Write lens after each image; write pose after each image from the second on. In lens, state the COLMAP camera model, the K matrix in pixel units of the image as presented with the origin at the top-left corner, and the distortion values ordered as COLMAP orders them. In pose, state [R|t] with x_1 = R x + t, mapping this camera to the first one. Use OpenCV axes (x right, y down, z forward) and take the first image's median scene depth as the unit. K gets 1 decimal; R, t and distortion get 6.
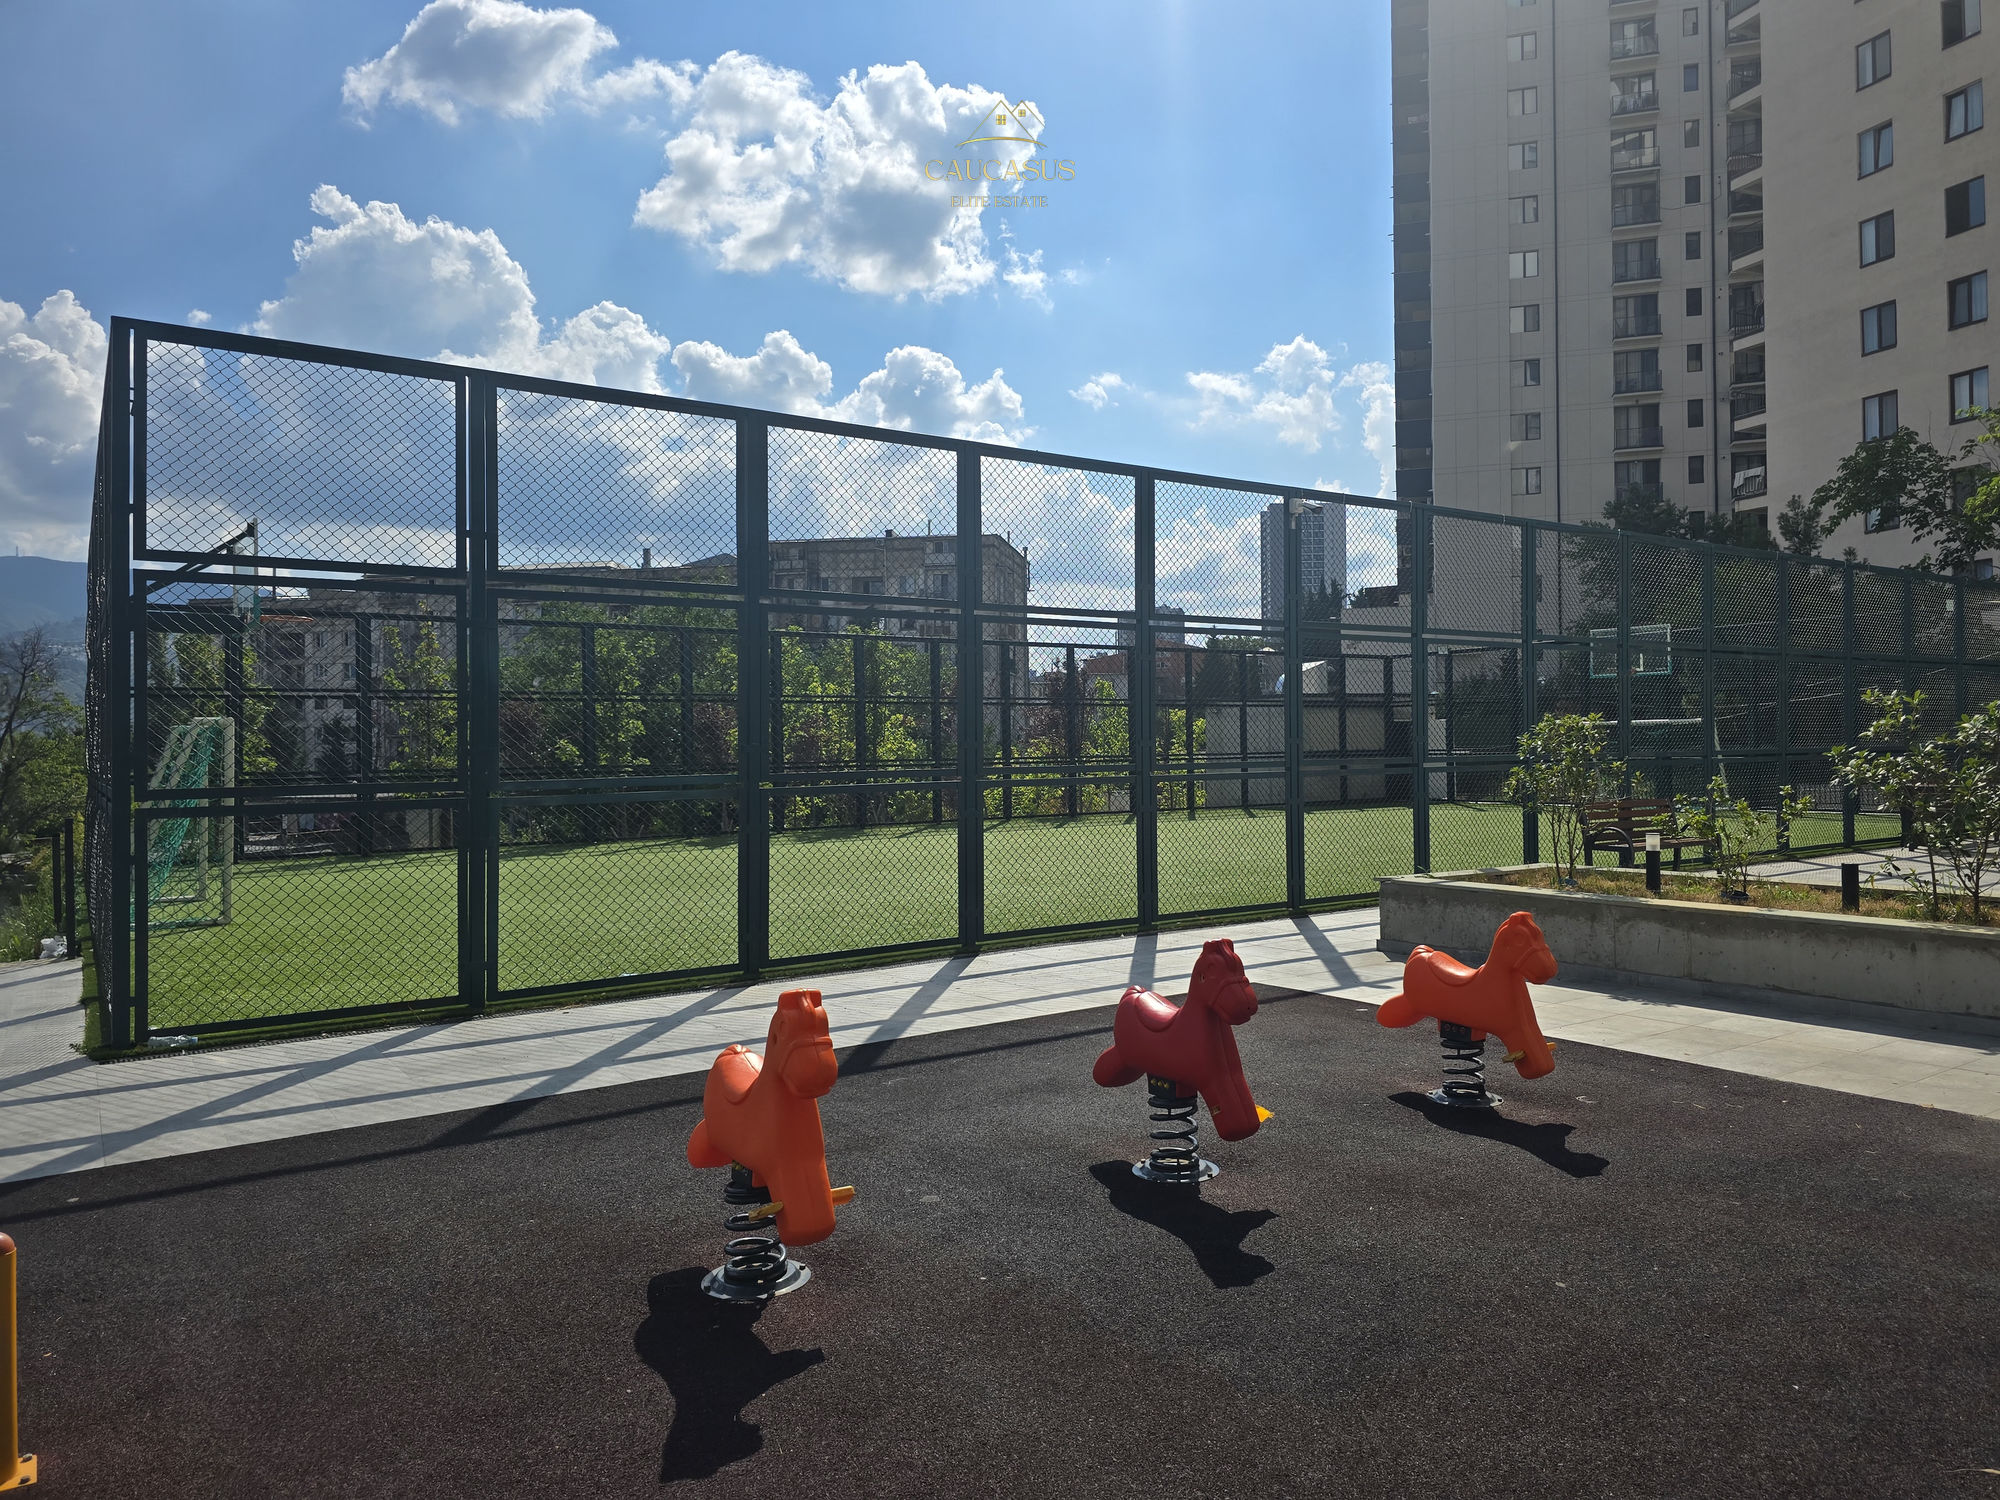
lens RADIAL K [[1334.4, 0, 993.7], [0, 1334.4, 720.8], [0, 0, 1]] dist [0.042799, -0.036425]
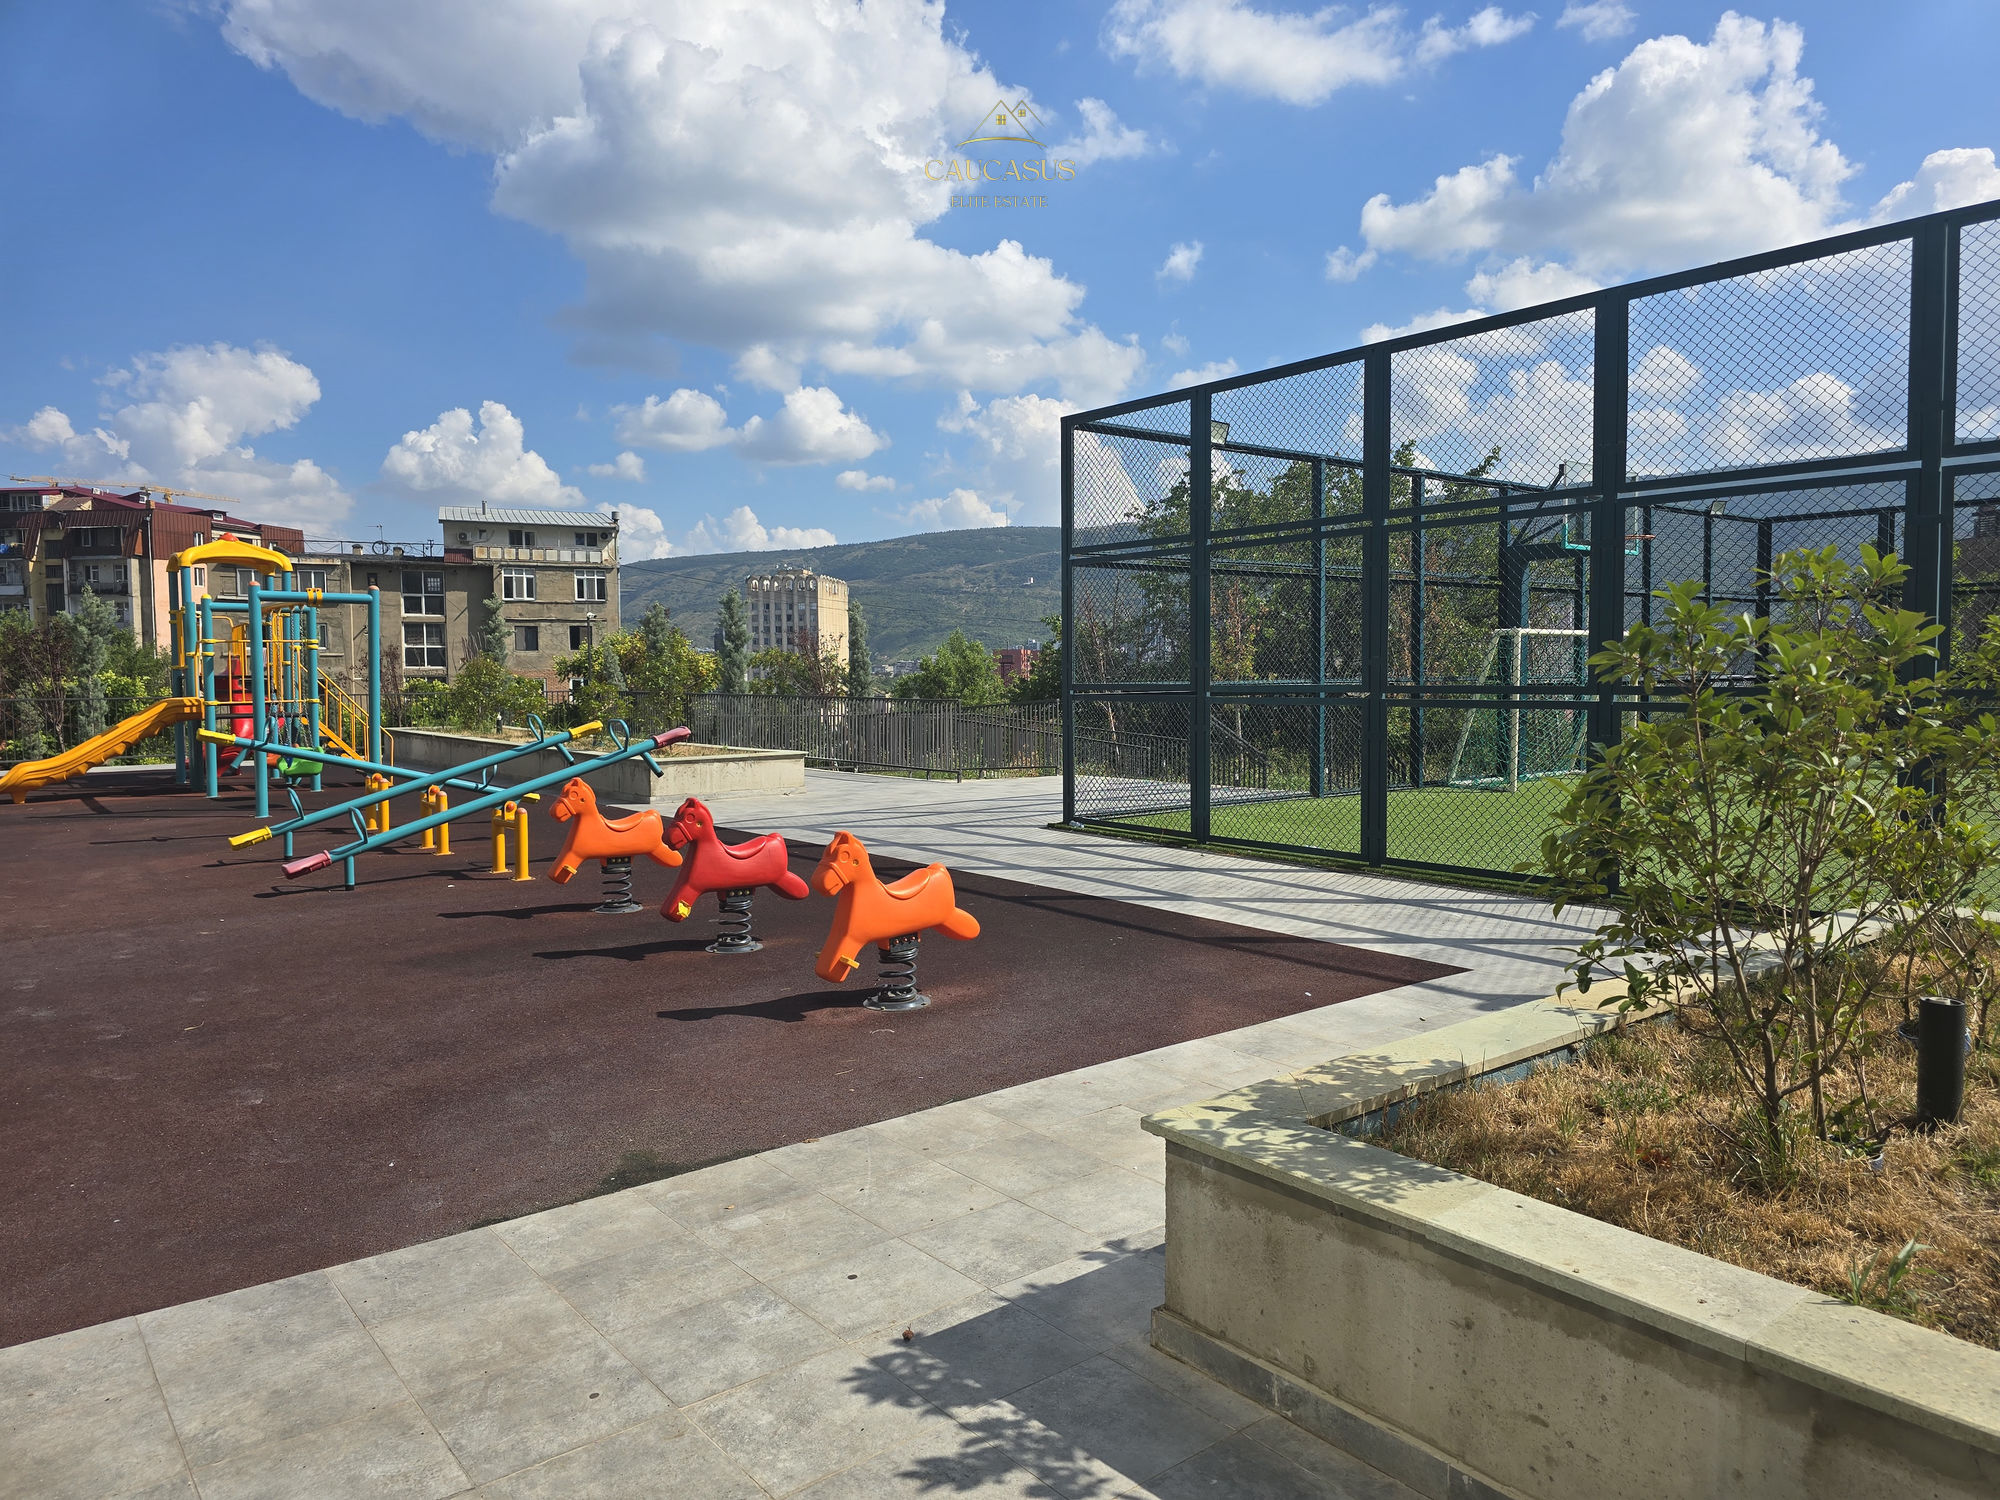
lens RADIAL K [[1334.4, 0, 993.7], [0, 1334.4, 720.8], [0, 0, 1]] dist [0.042799, -0.036425]
pose [[0.060204, 0.054363, -0.996705, 0.827762], [0.028693, 0.998009, 0.056167, -0.001146], [0.997774, -0.031980, 0.058524, 0.584248]]
